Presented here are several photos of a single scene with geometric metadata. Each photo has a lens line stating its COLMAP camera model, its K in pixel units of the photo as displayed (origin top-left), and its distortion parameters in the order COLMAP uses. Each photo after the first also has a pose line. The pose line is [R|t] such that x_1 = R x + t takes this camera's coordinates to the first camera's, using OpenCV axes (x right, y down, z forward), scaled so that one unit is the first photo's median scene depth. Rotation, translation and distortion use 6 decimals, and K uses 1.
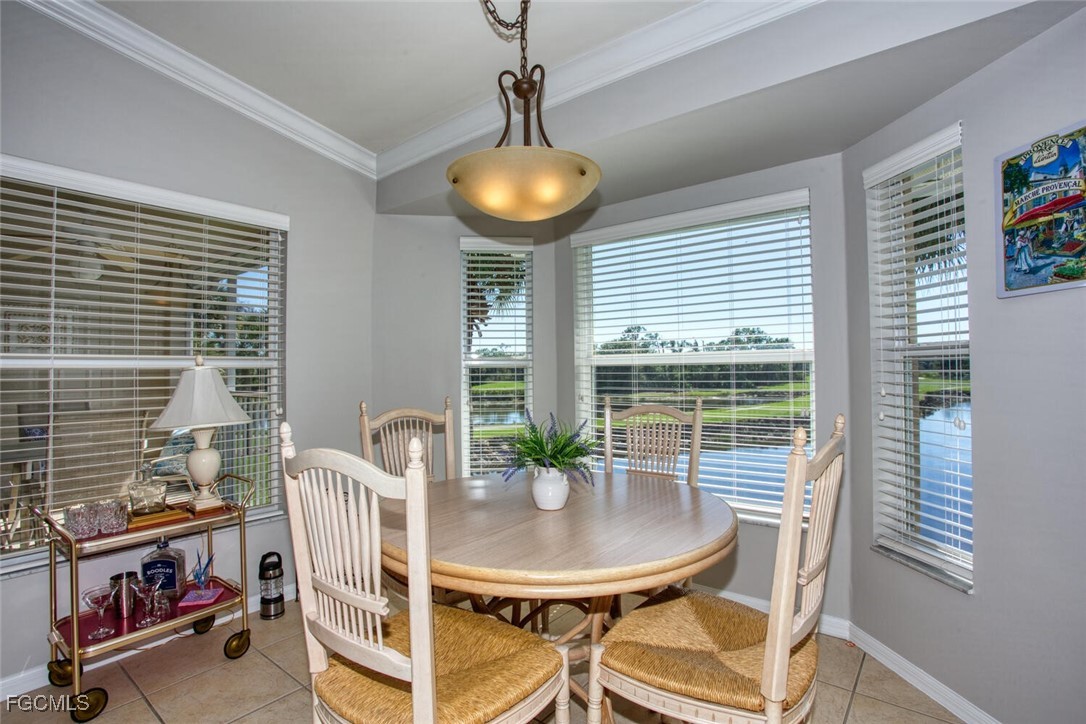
lens RADIAL K [[536.6, 0, 540.1], [0, 536.6, 362.4], [0, 0, 1]] dist [-0.015323, 0.003747]
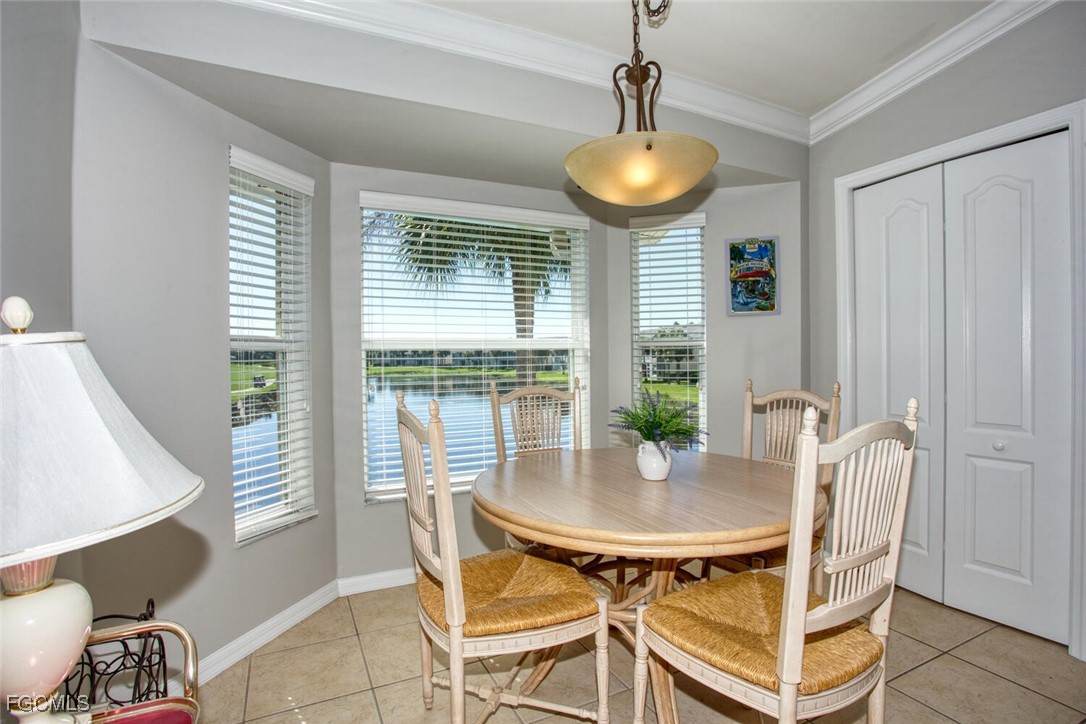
lens RADIAL K [[522.5, 0, 547.0], [0, 522.5, 361.3], [0, 0, 1]] dist [-0.056924, 0.010109]
pose [[0.436420, -0.009615, 0.899692, -1.095986], [-0.006385, 0.999885, 0.013783, 0.018327], [-0.899720, -0.011760, 0.436308, 0.801883]]
